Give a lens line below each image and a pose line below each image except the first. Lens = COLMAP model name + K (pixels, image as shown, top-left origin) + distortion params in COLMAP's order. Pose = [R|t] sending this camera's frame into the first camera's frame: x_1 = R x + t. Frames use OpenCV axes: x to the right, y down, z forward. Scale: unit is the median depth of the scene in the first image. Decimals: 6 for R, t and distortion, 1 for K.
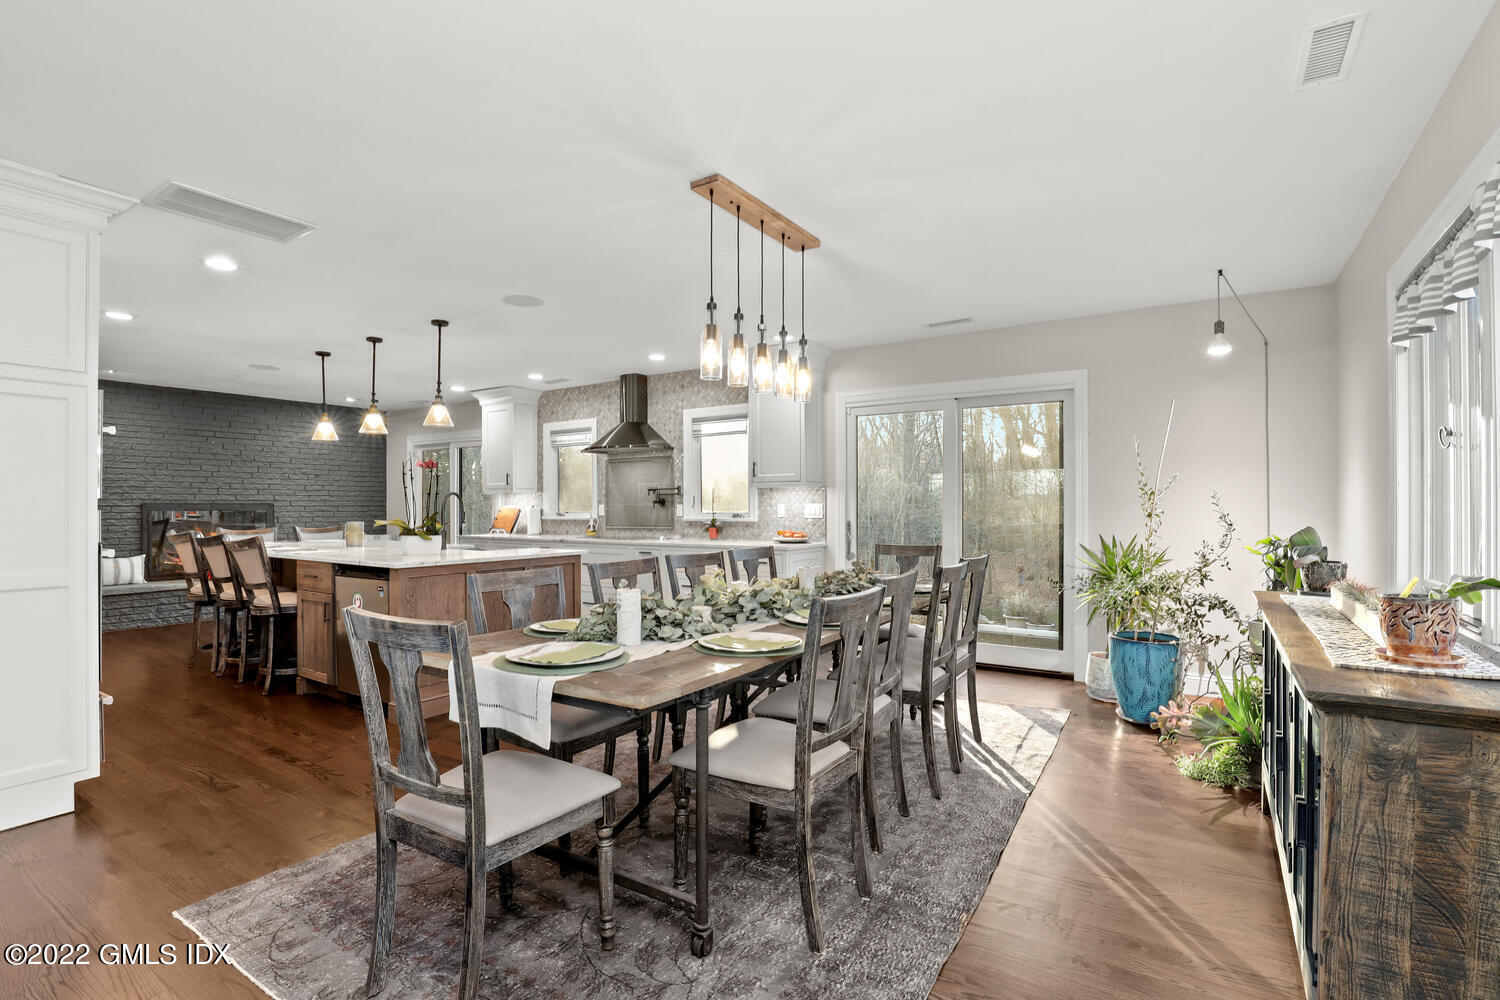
lens RADIAL K [[703.0, 0, 752.8], [0, 703.0, 511.2], [0, 0, 1]] dist [-0.021376, 0.001114]
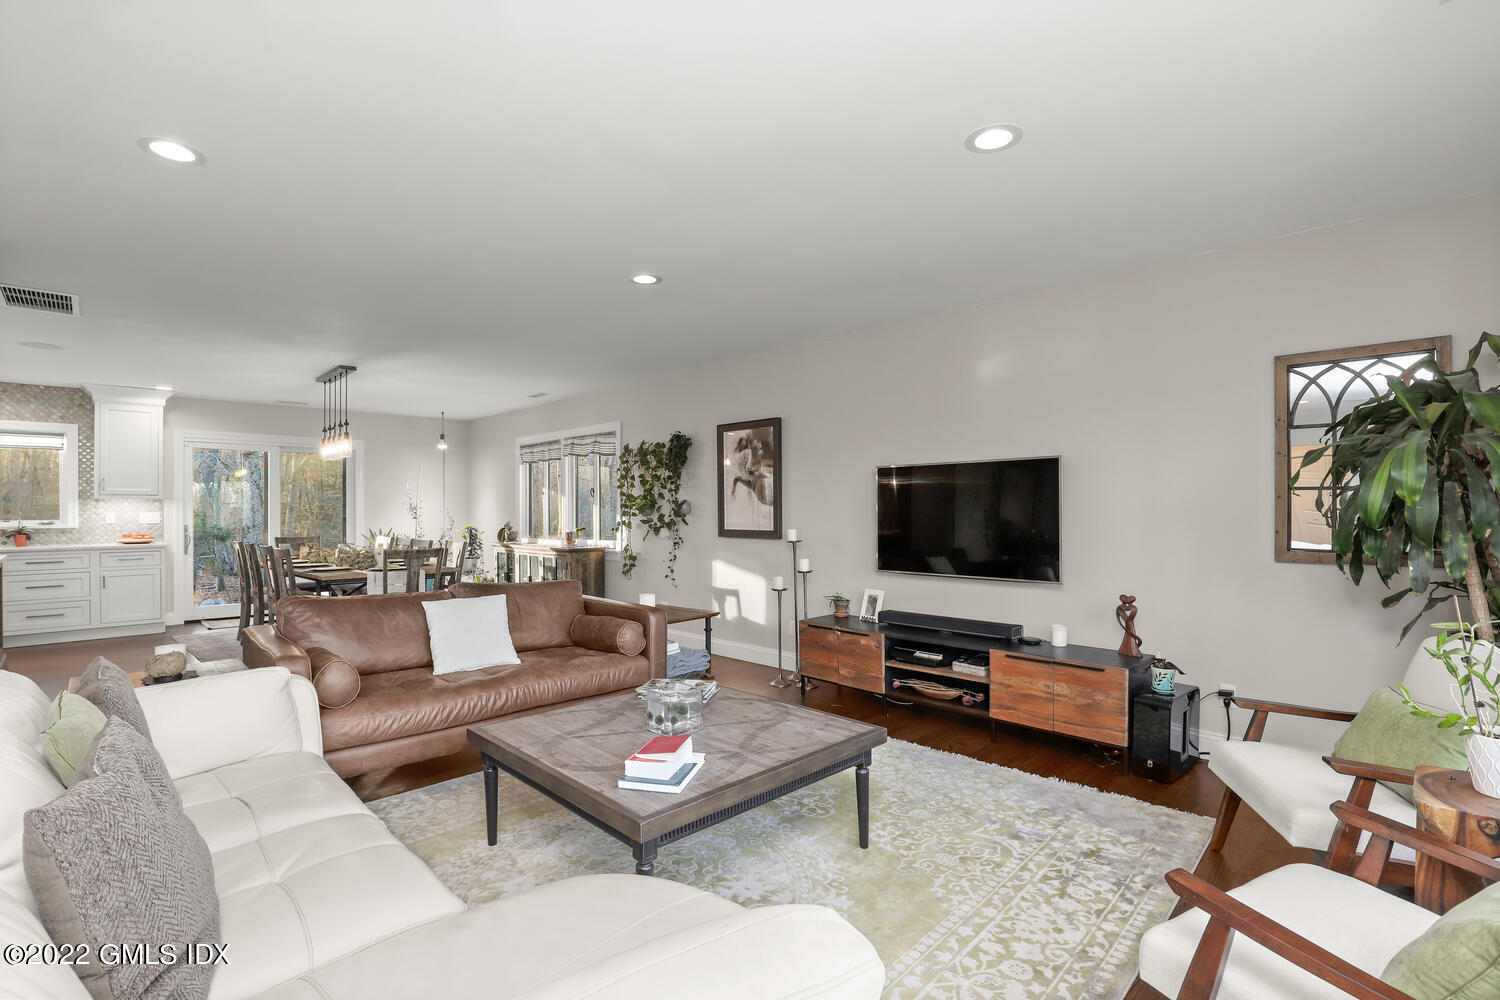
lens RADIAL K [[703.0, 0, 752.8], [0, 703.0, 511.2], [0, 0, 1]] dist [-0.021376, 0.001114]
pose [[0.218470, -0.001273, 0.975843, -0.764915], [0.007367, 0.999973, -0.000345, -0.003635], [-0.975816, 0.007264, 0.218474, -0.288027]]
